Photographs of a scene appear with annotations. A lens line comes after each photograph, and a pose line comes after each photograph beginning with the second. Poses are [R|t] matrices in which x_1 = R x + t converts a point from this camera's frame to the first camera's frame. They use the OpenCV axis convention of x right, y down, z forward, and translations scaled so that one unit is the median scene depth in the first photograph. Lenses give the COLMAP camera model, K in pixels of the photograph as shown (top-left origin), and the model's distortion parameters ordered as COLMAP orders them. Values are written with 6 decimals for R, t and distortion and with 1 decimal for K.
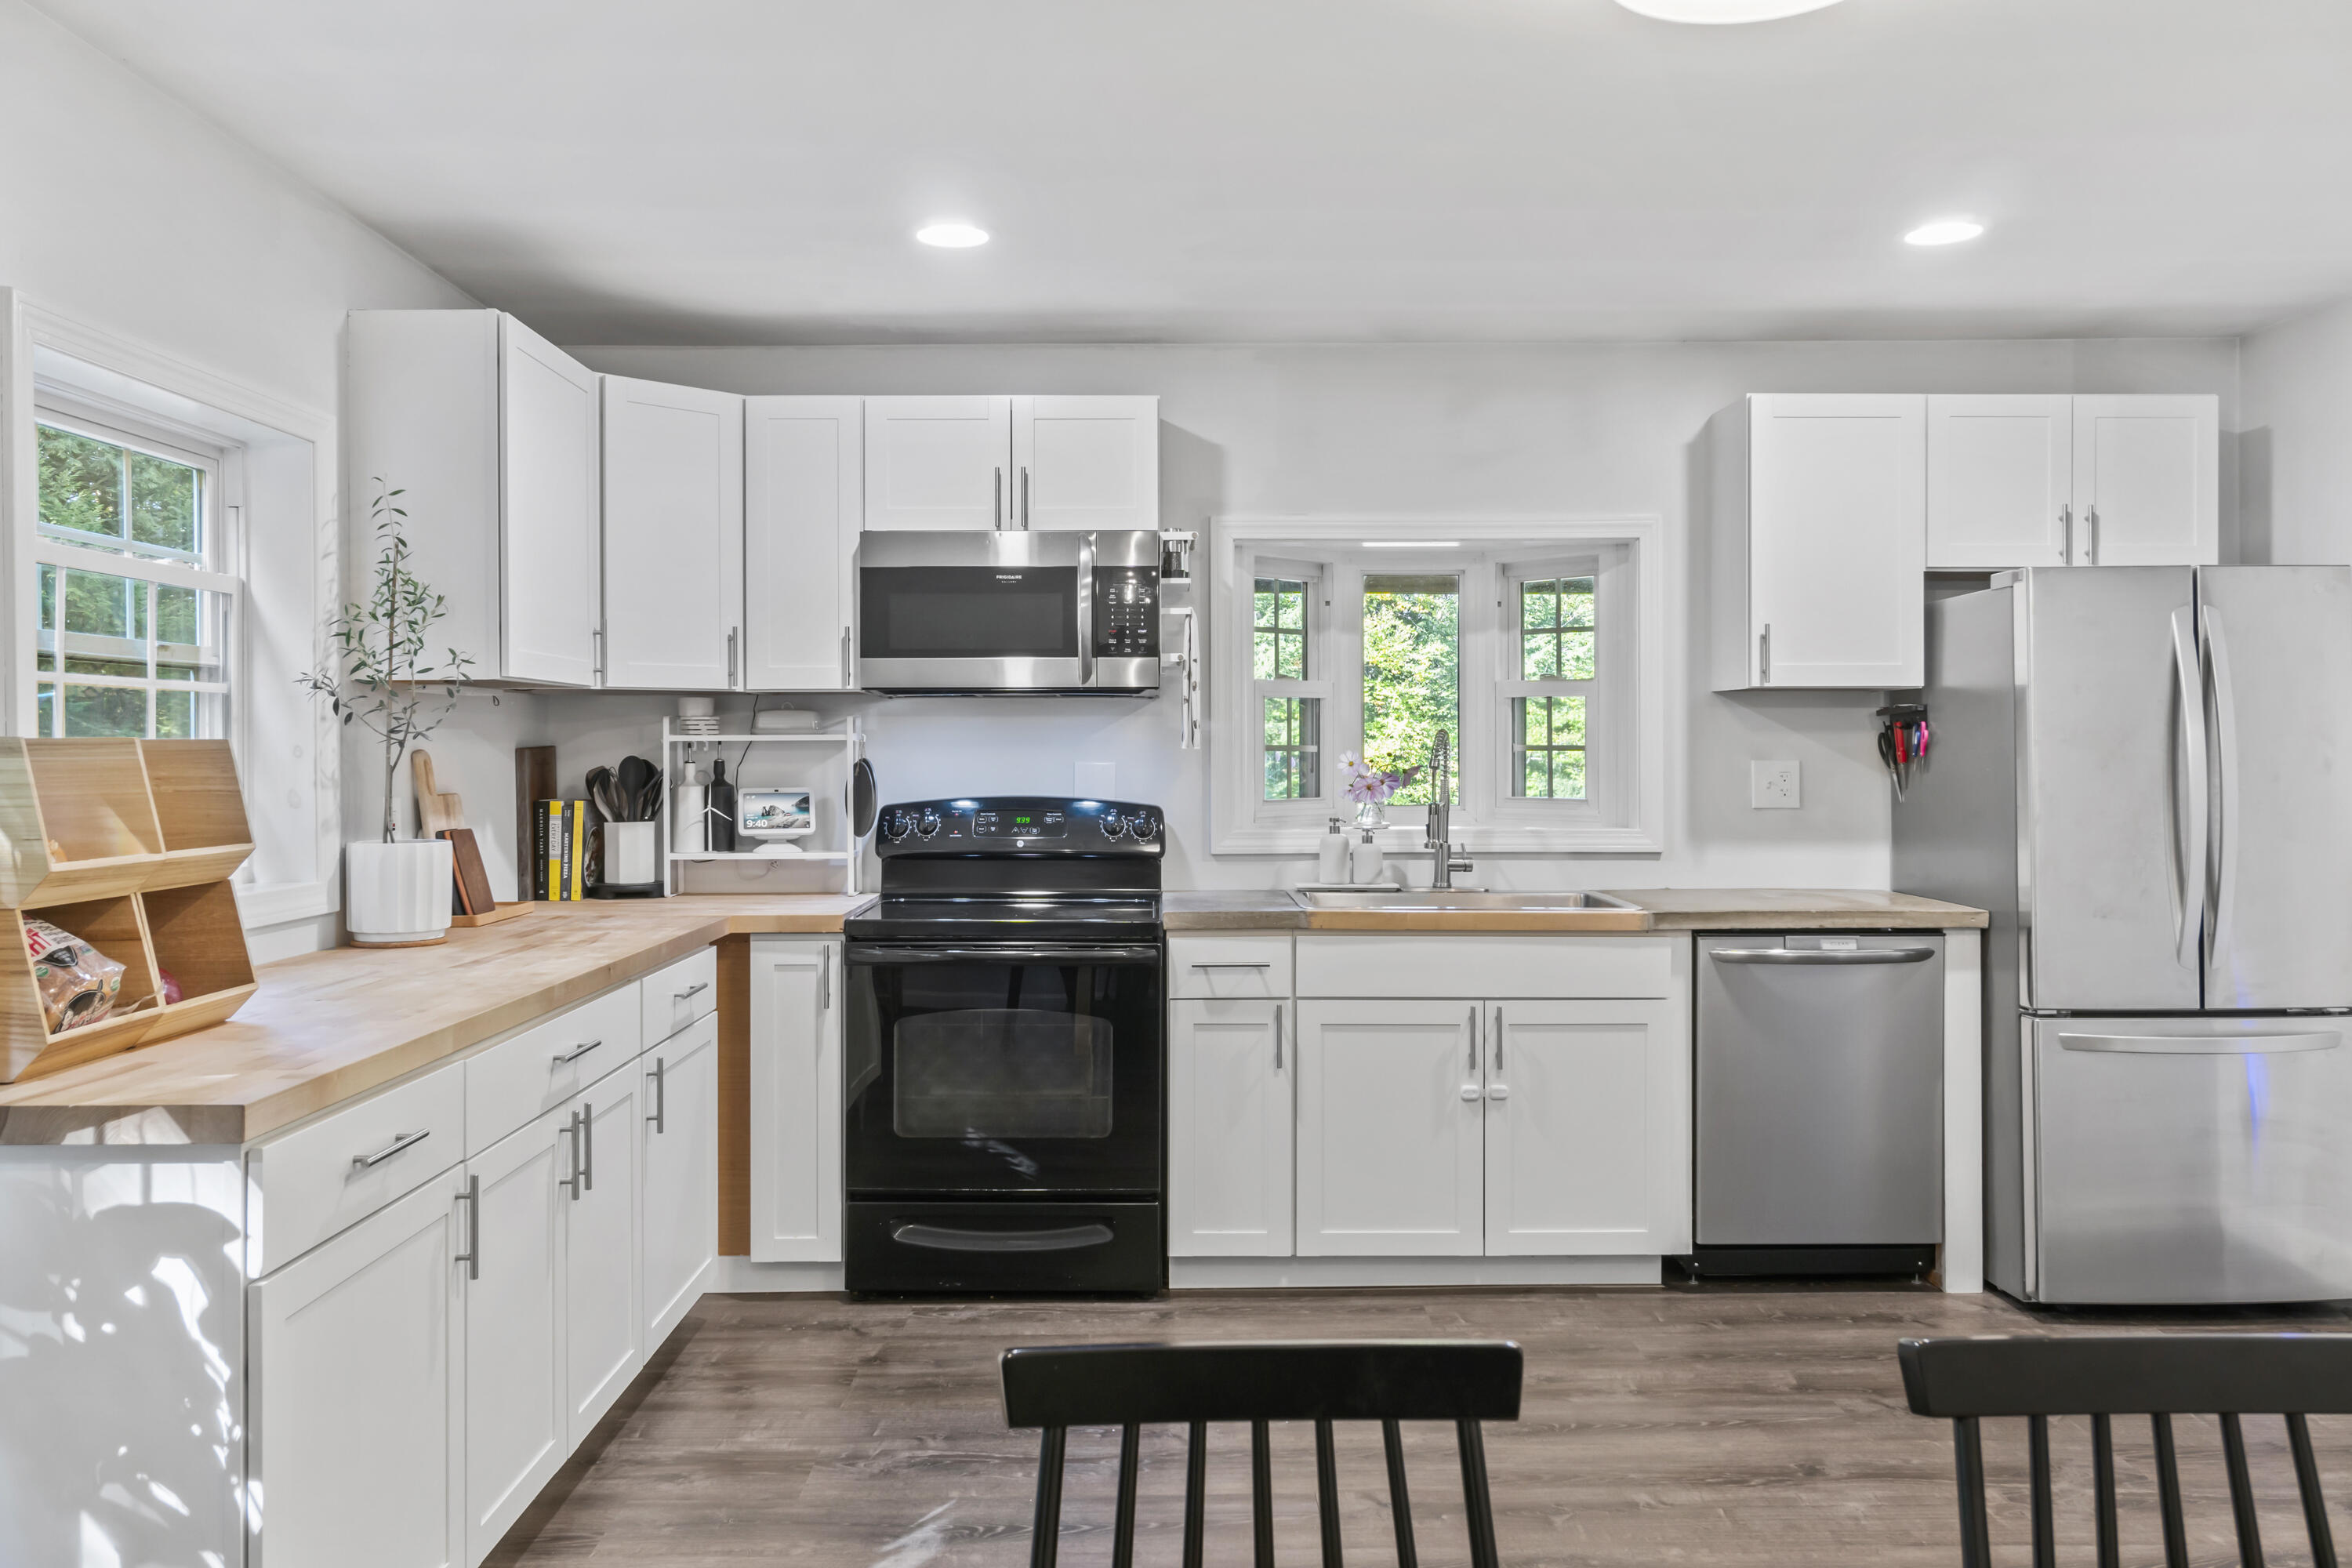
lens RADIAL K [[1799.6, 0, 1178.9], [0, 1799.6, 749.2], [0, 0, 1]] dist [0.007866, 0.001117]
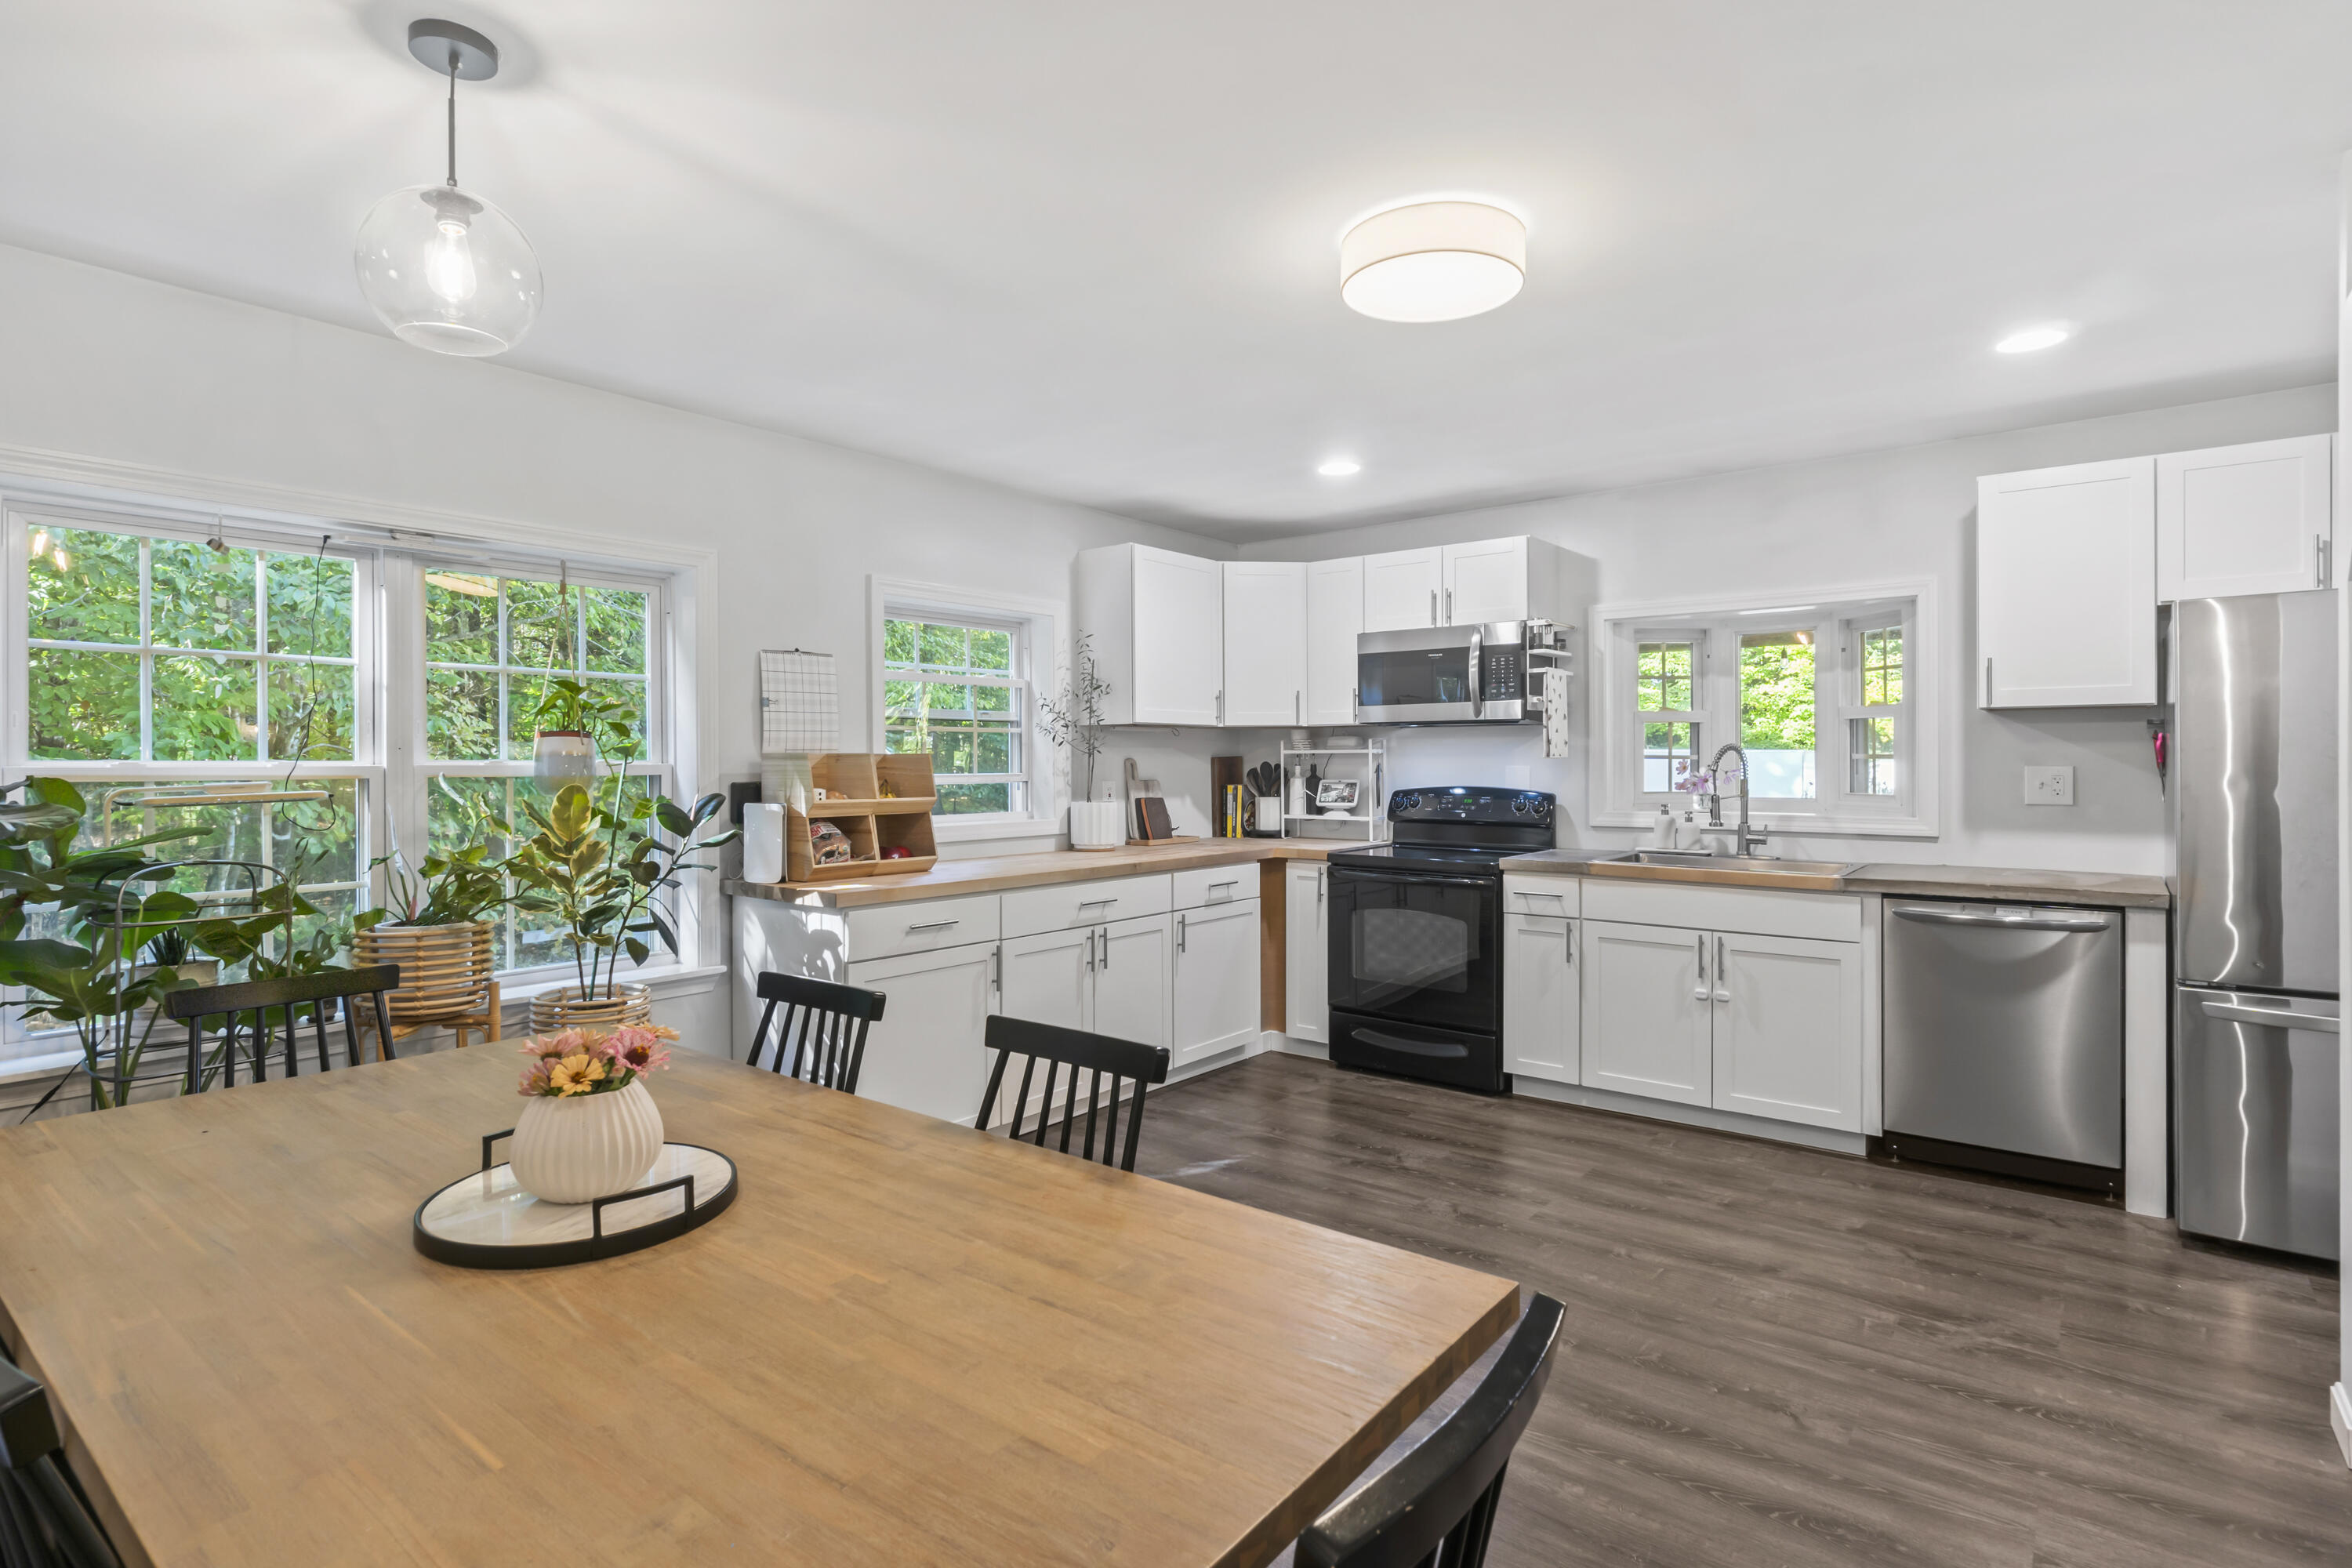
lens RADIAL K [[1173.9, 0, 1176.1], [0, 1173.9, 766.9], [0, 0, 1]] dist [-0.002531, -0.000571]
pose [[0.773551, 0.003702, -0.633724, 0.422487], [0.000306, 0.999981, 0.006215, 0.001708], [0.633734, -0.005002, 0.773535, 0.001583]]
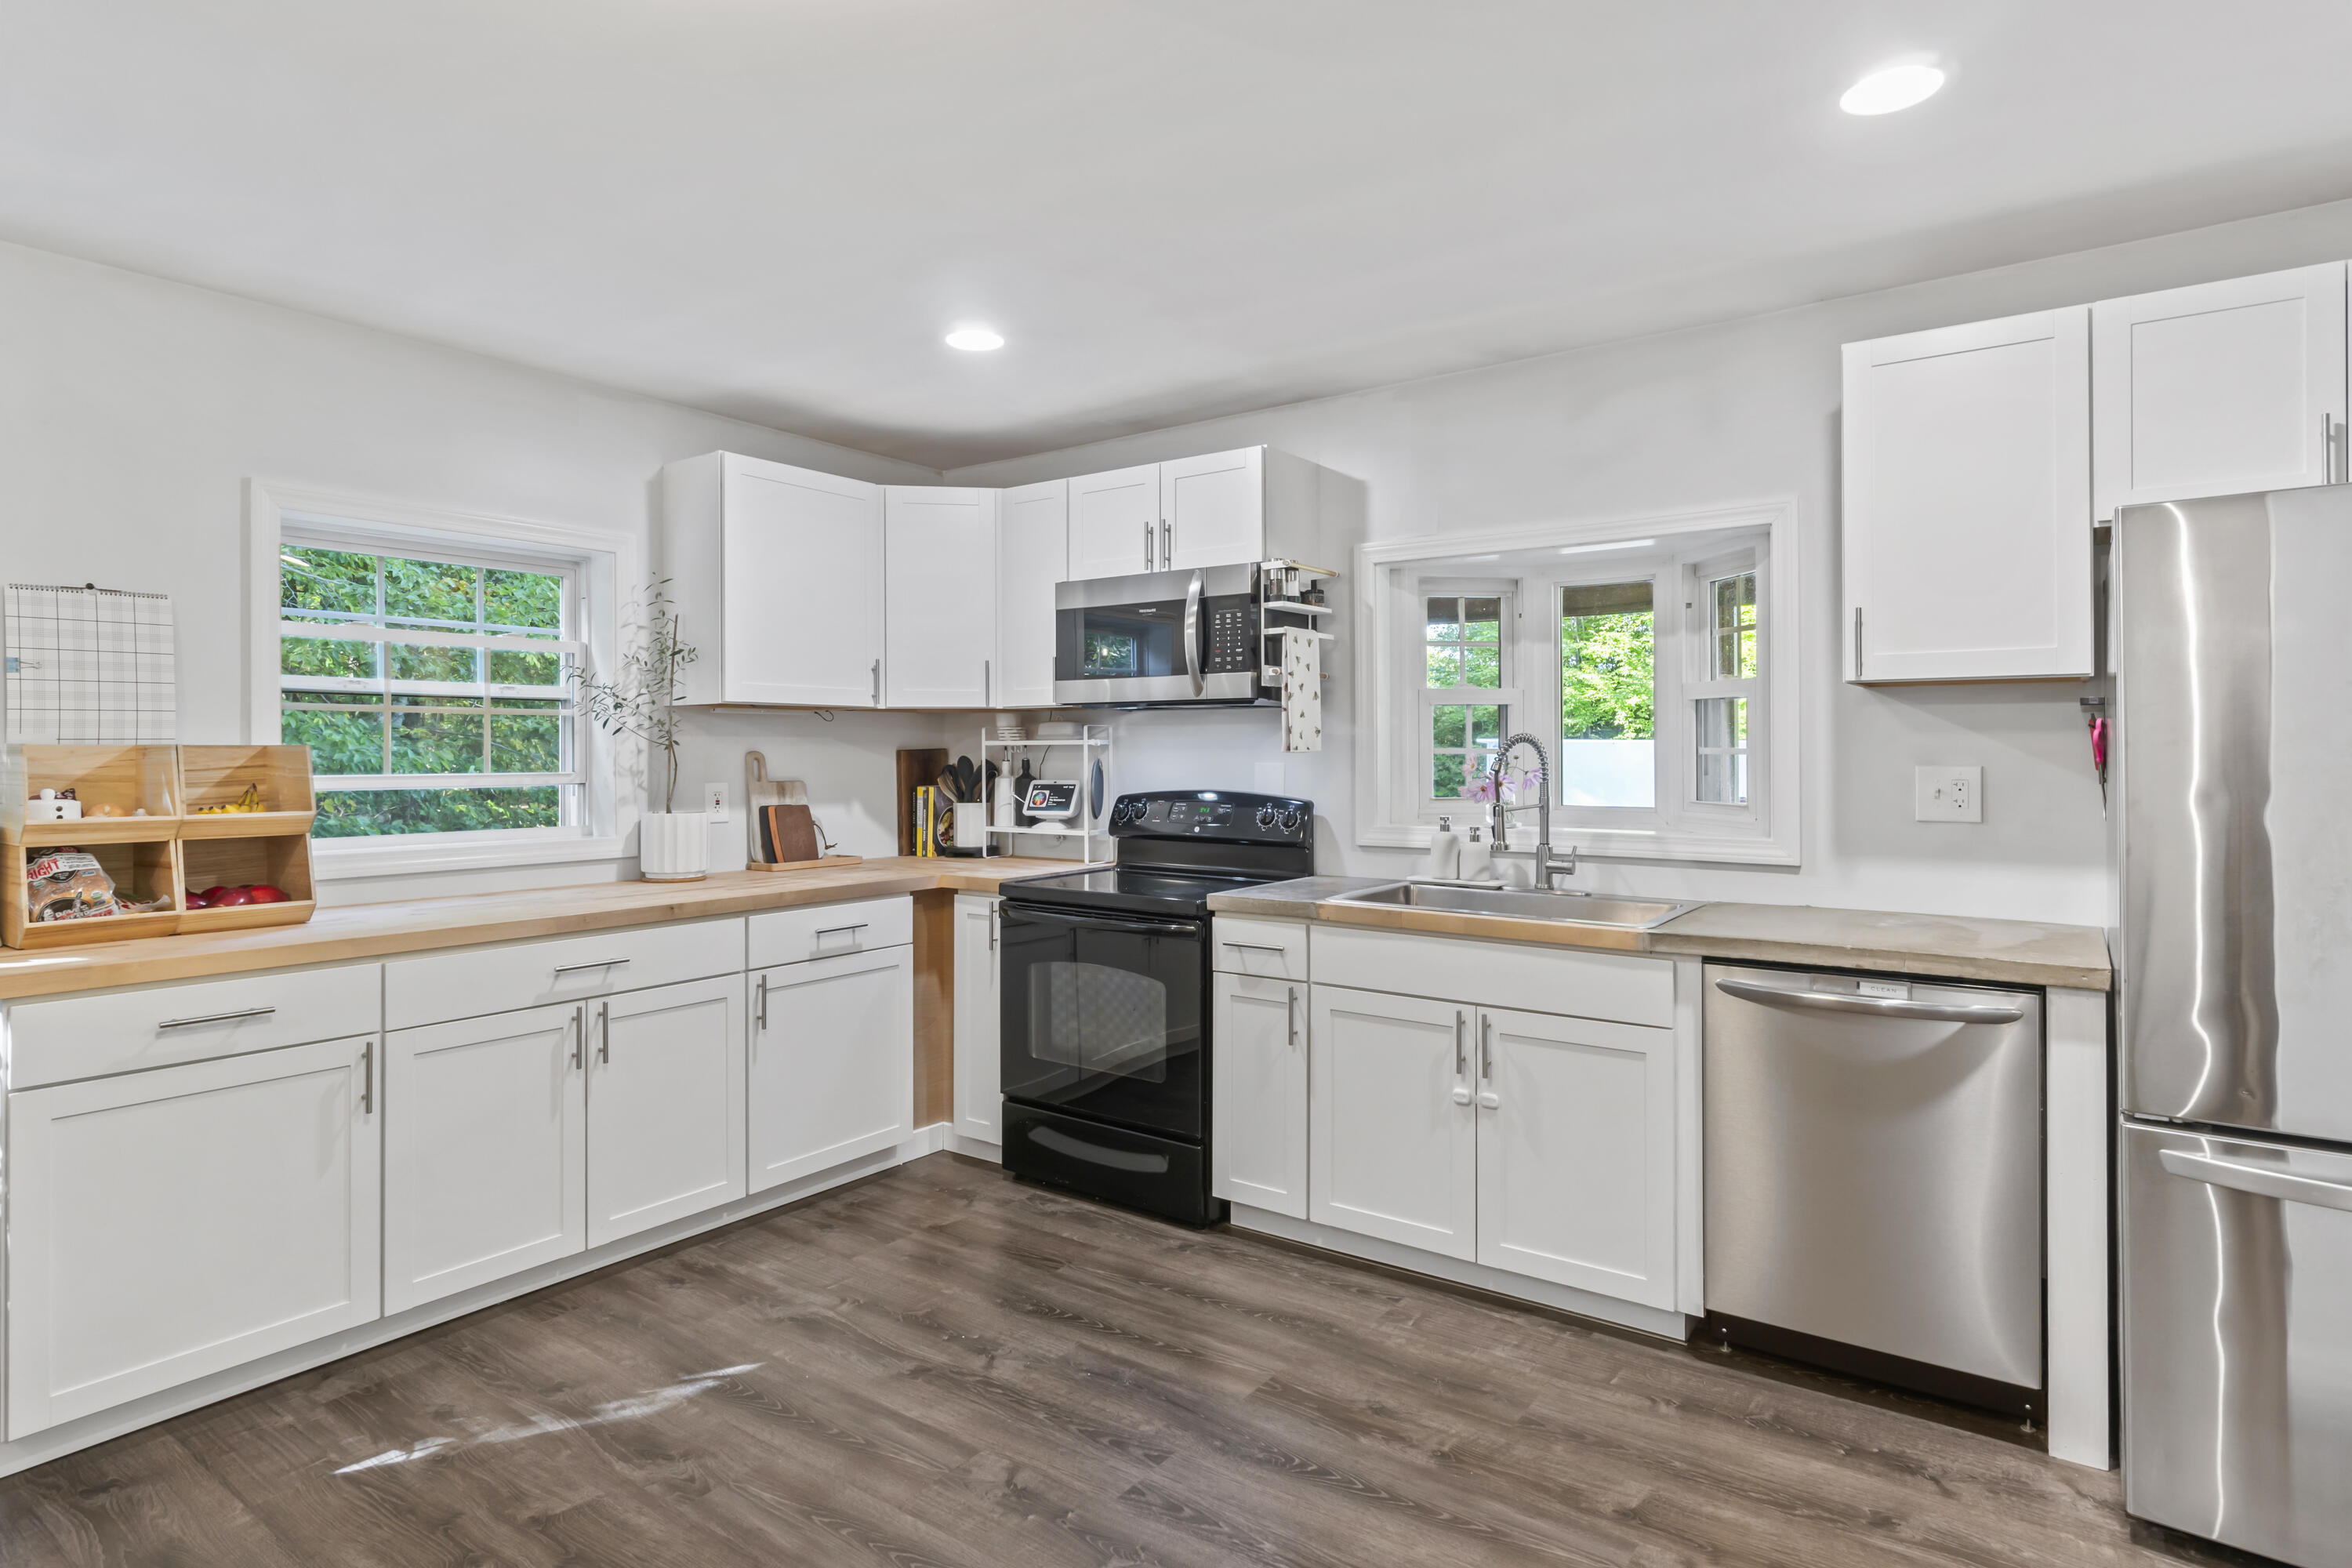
lens RADIAL K [[1248.6, 0, 1174.9], [0, 1248.6, 747.5], [0, 0, 1]] dist [-0.002655, -0.000098]
pose [[0.803347, -0.000129, -0.595511, 0.435698], [-0.001209, 0.999998, -0.001847, -0.001310], [0.595510, 0.002203, 0.803345, 0.340284]]
